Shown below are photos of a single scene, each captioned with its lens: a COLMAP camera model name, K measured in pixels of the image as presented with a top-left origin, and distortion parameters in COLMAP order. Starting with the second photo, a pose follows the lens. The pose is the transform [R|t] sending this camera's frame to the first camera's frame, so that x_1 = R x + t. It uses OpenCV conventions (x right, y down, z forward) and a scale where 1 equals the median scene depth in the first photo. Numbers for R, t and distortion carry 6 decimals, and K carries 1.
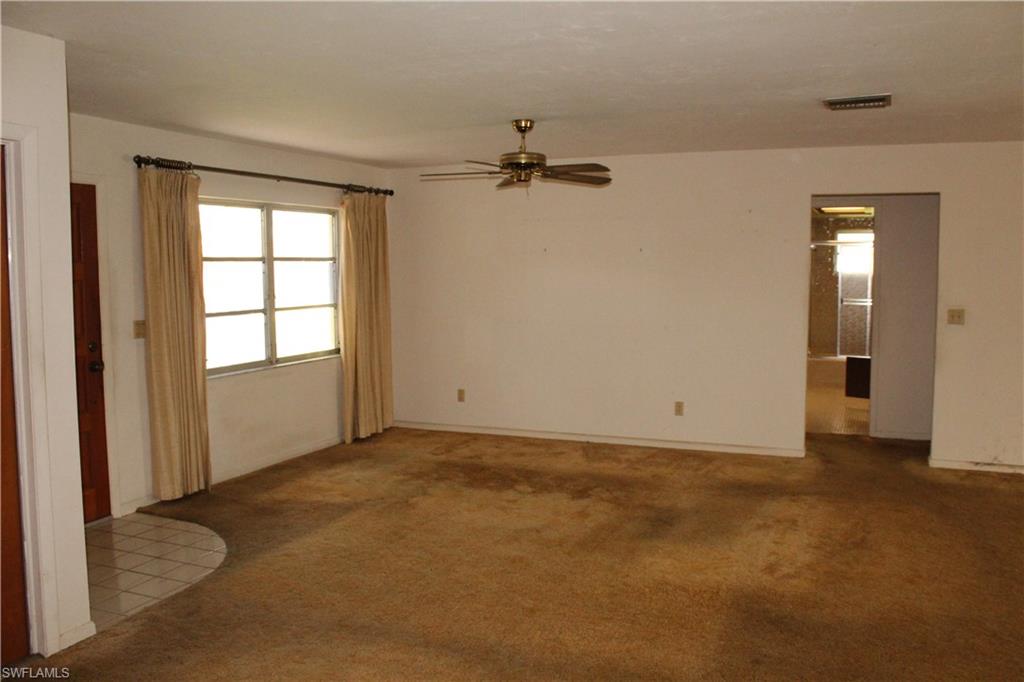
lens RADIAL K [[859.5, 0, 517.0], [0, 859.5, 336.7], [0, 0, 1]] dist [-0.168900, 0.148076]
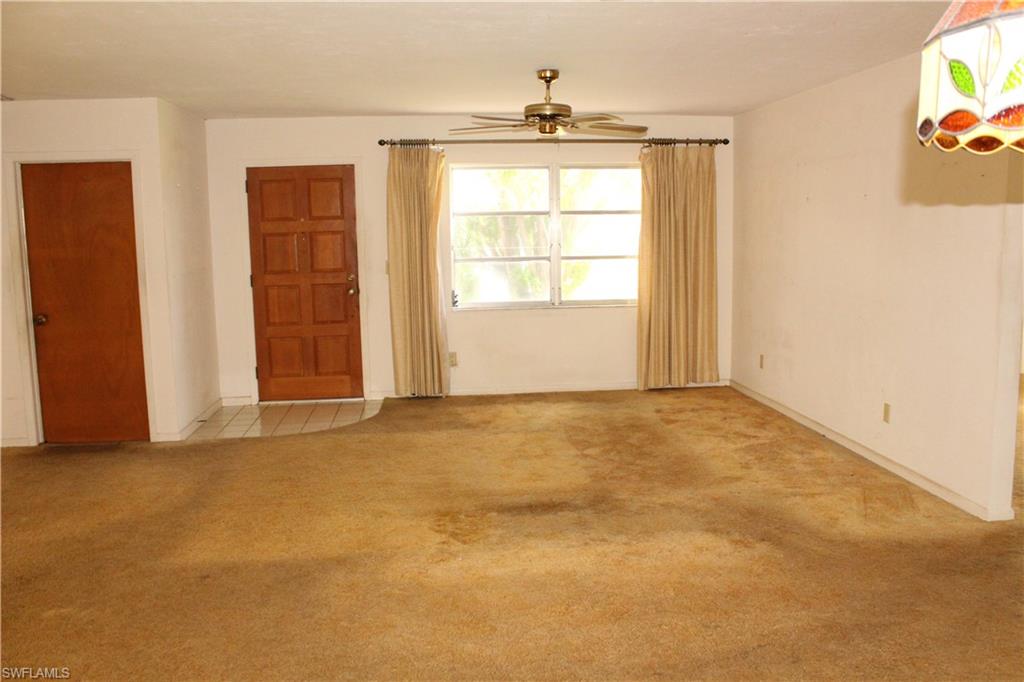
lens RADIAL K [[859.5, 0, 517.0], [0, 859.5, 336.7], [0, 0, 1]] dist [-0.168900, 0.148076]
pose [[0.500455, 0.109831, -0.858768, 0.800517], [-0.058470, 0.993944, 0.093045, -0.036569], [0.863786, 0.003647, 0.503845, 0.450829]]
